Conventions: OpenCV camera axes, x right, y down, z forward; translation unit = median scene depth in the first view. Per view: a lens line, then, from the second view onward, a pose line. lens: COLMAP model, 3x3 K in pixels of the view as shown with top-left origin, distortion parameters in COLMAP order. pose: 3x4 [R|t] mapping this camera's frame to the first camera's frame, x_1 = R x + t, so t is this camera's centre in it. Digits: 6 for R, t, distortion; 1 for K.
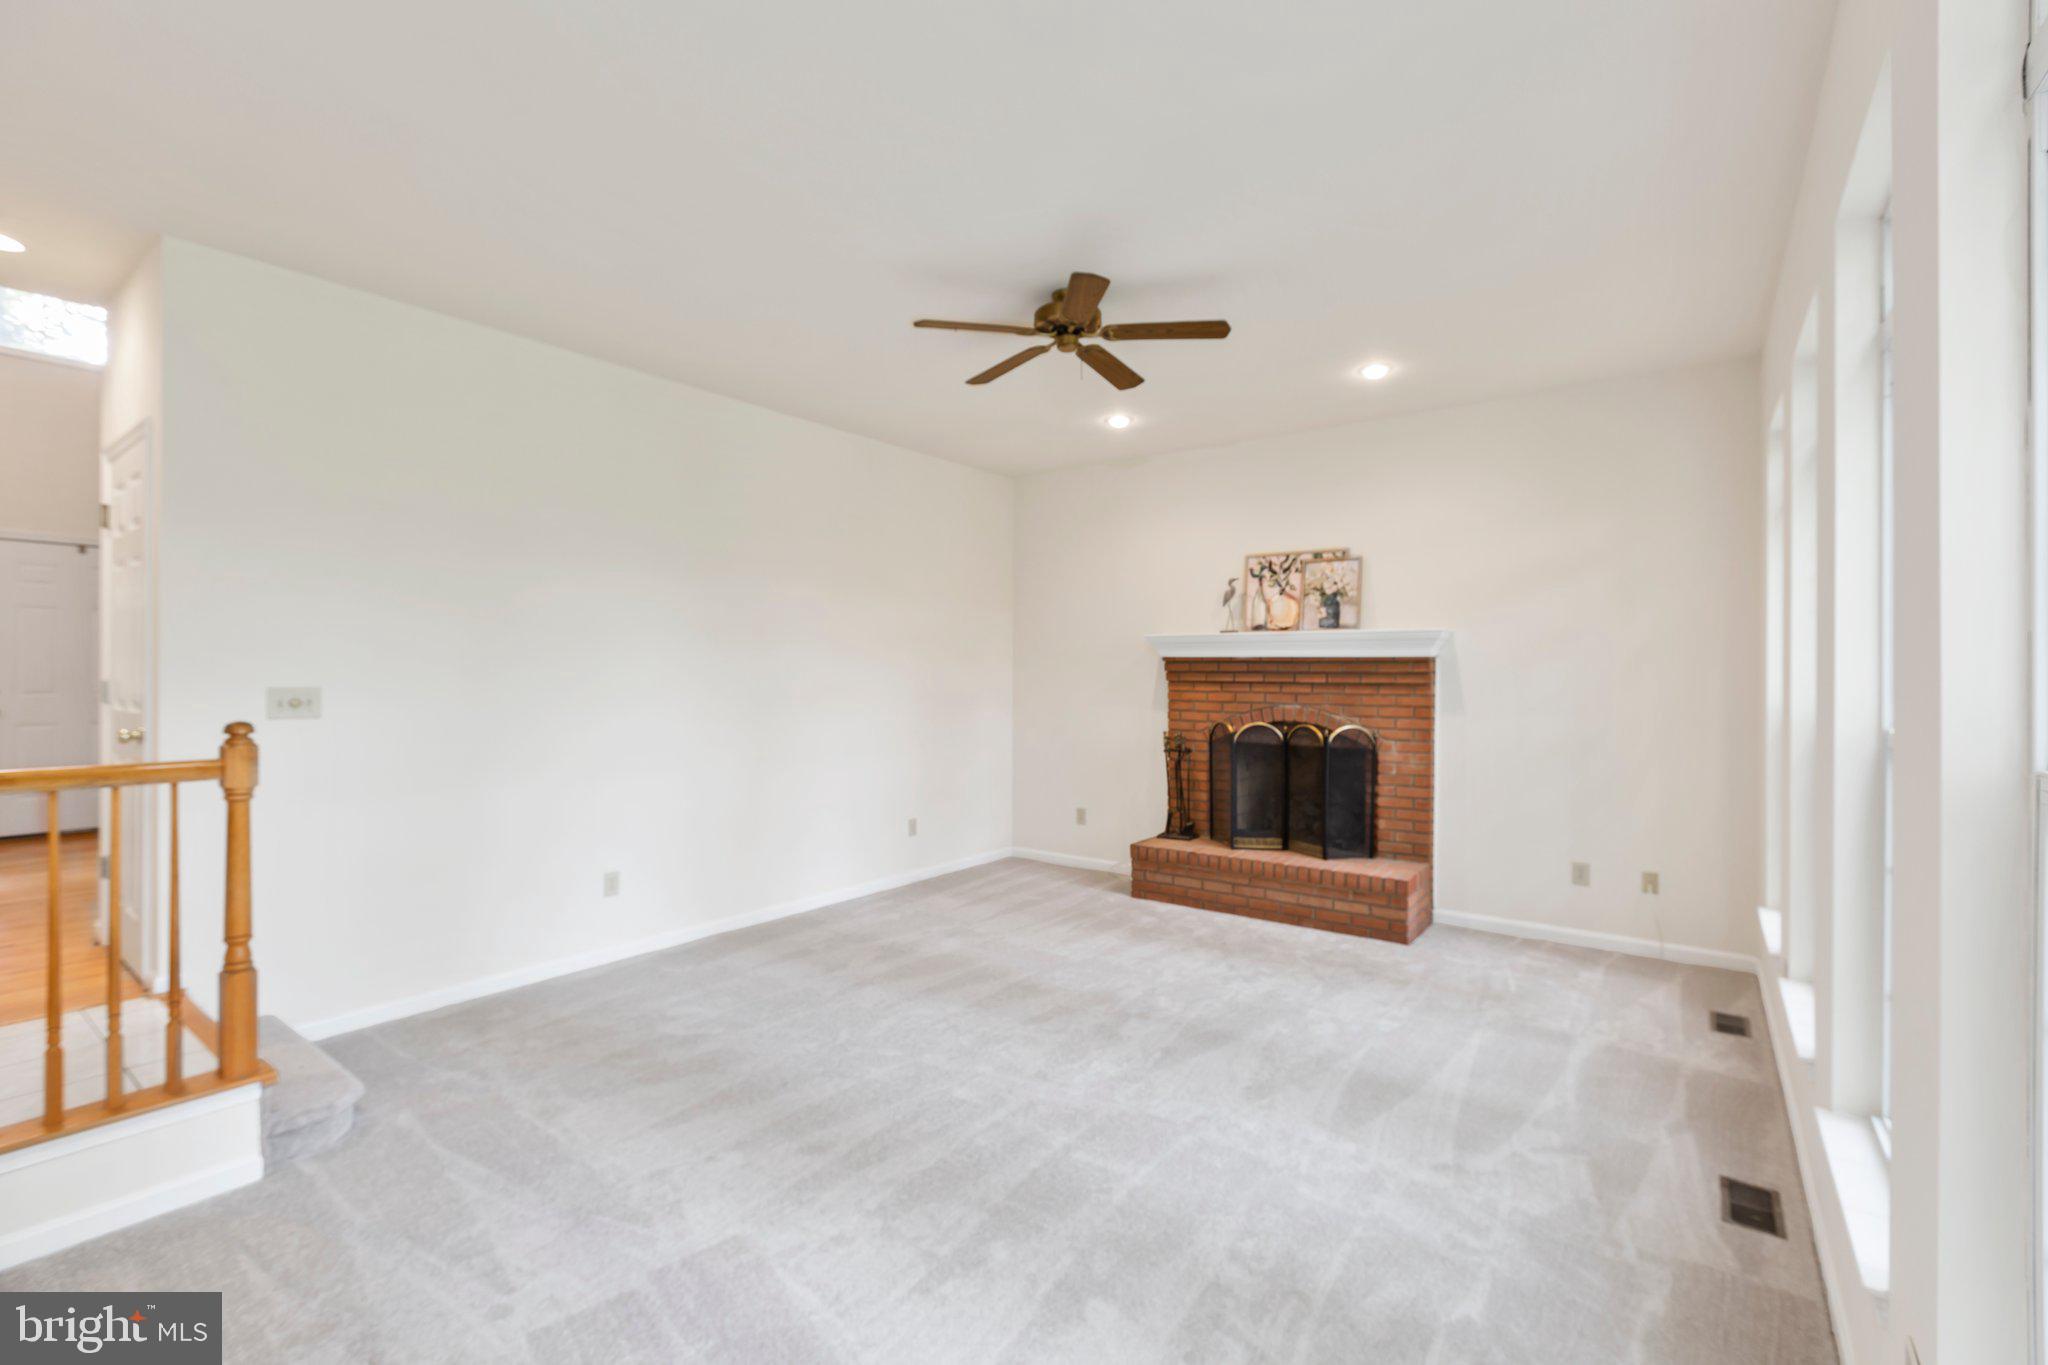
lens RADIAL K [[908.6, 0, 1023.3], [0, 908.6, 678.3], [0, 0, 1]] dist [0.000886, 0.000035]
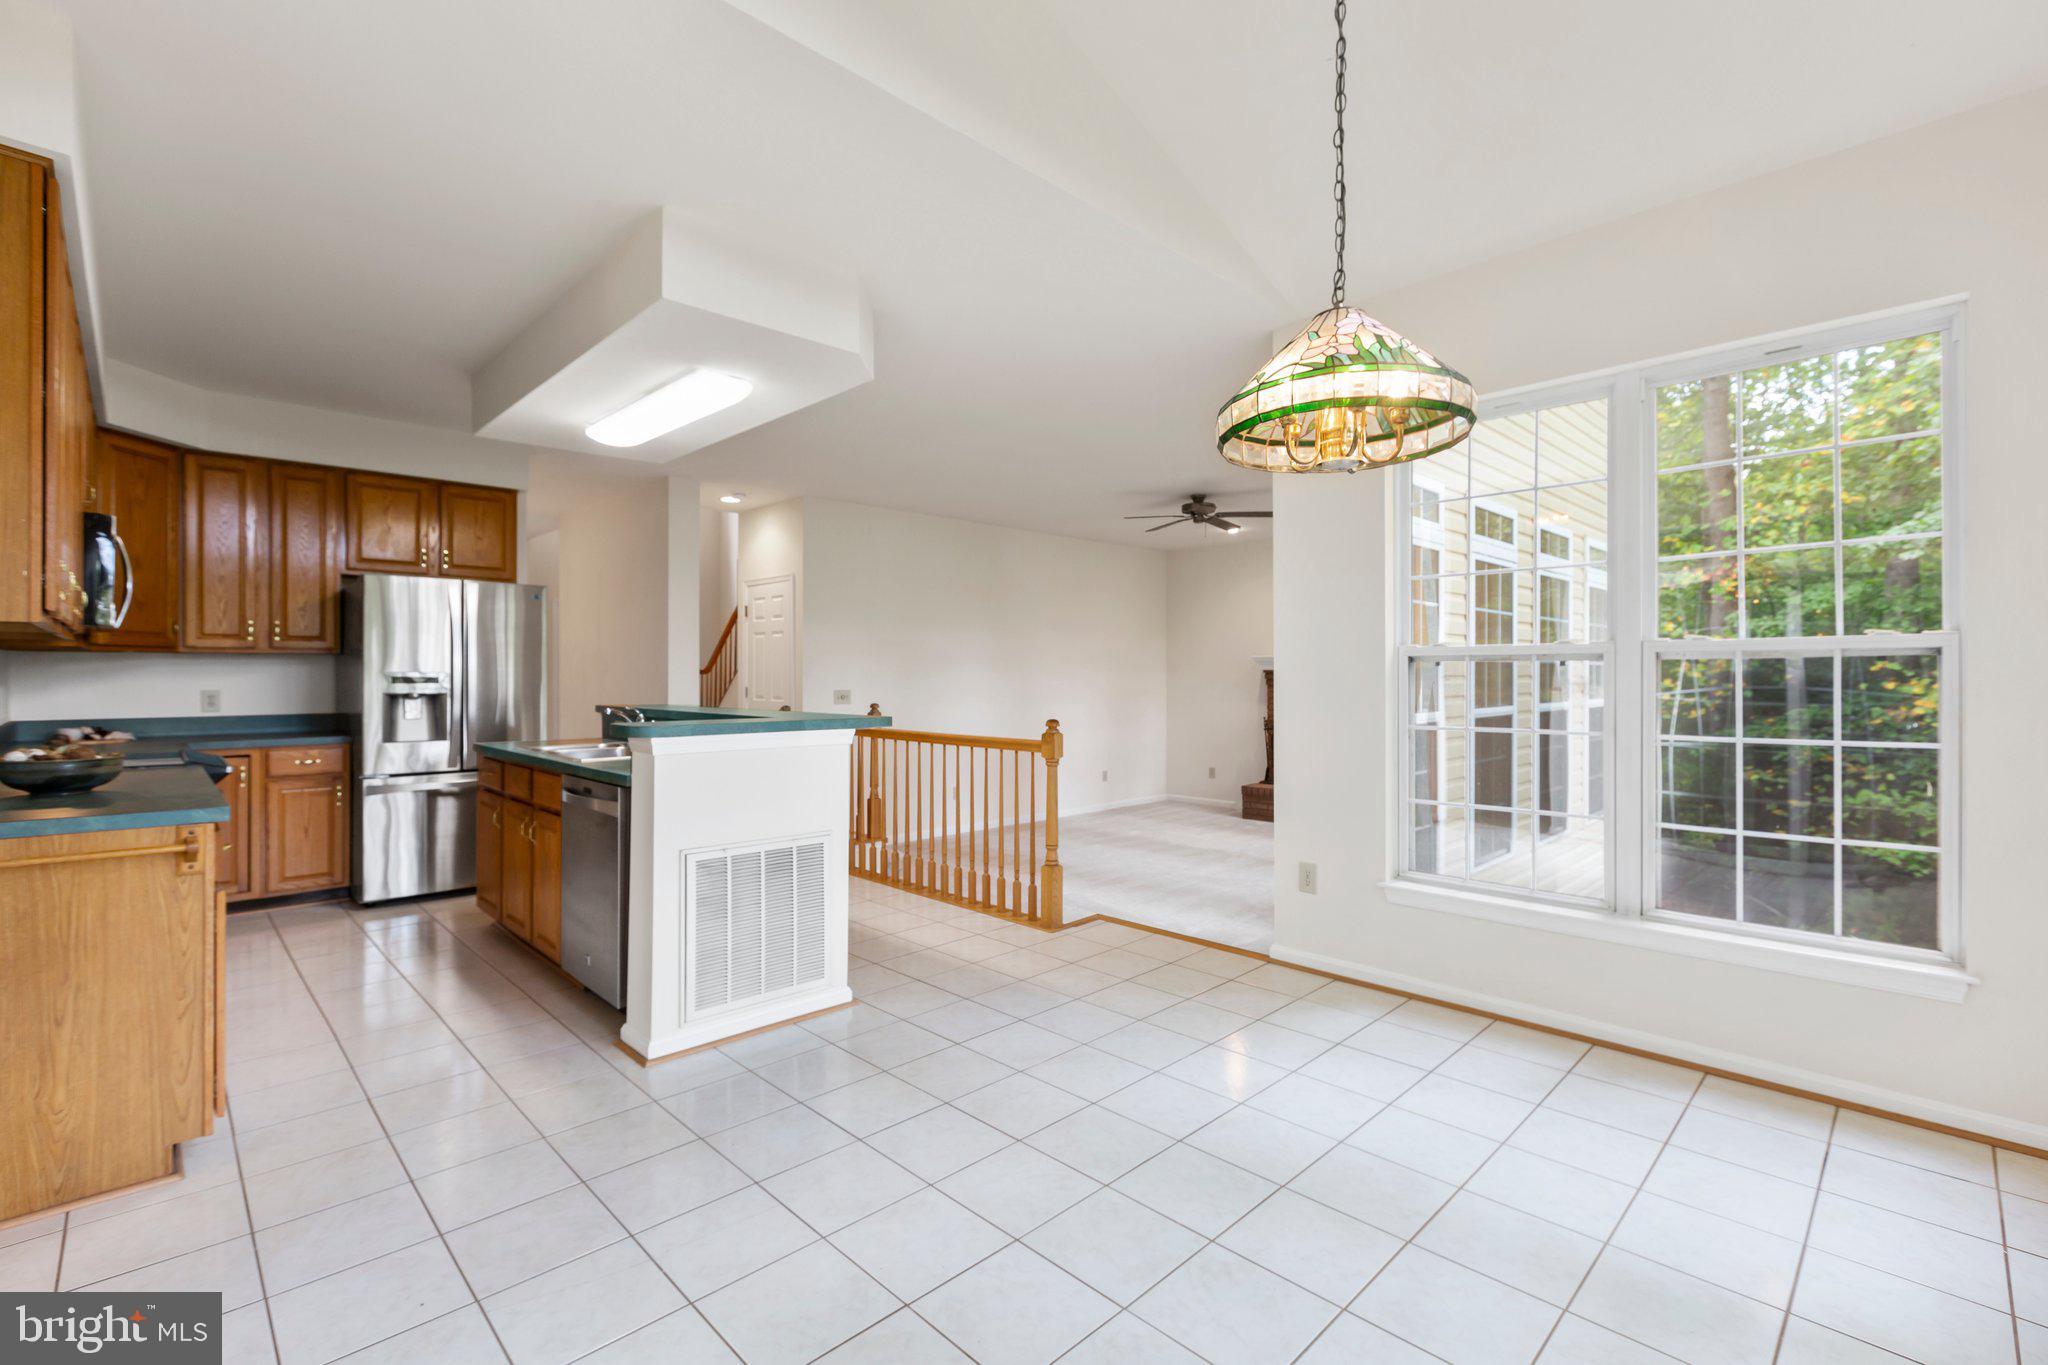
lens RADIAL K [[908.6, 0, 1016.7], [0, 908.6, 680.6], [0, 0, 1]] dist [0.000886, 0.000035]
pose [[0.986716, -0.003916, -0.162408, -0.015793], [0.003764, 0.999992, -0.001247, -0.006036], [0.162412, 0.000619, 0.986723, -0.716283]]
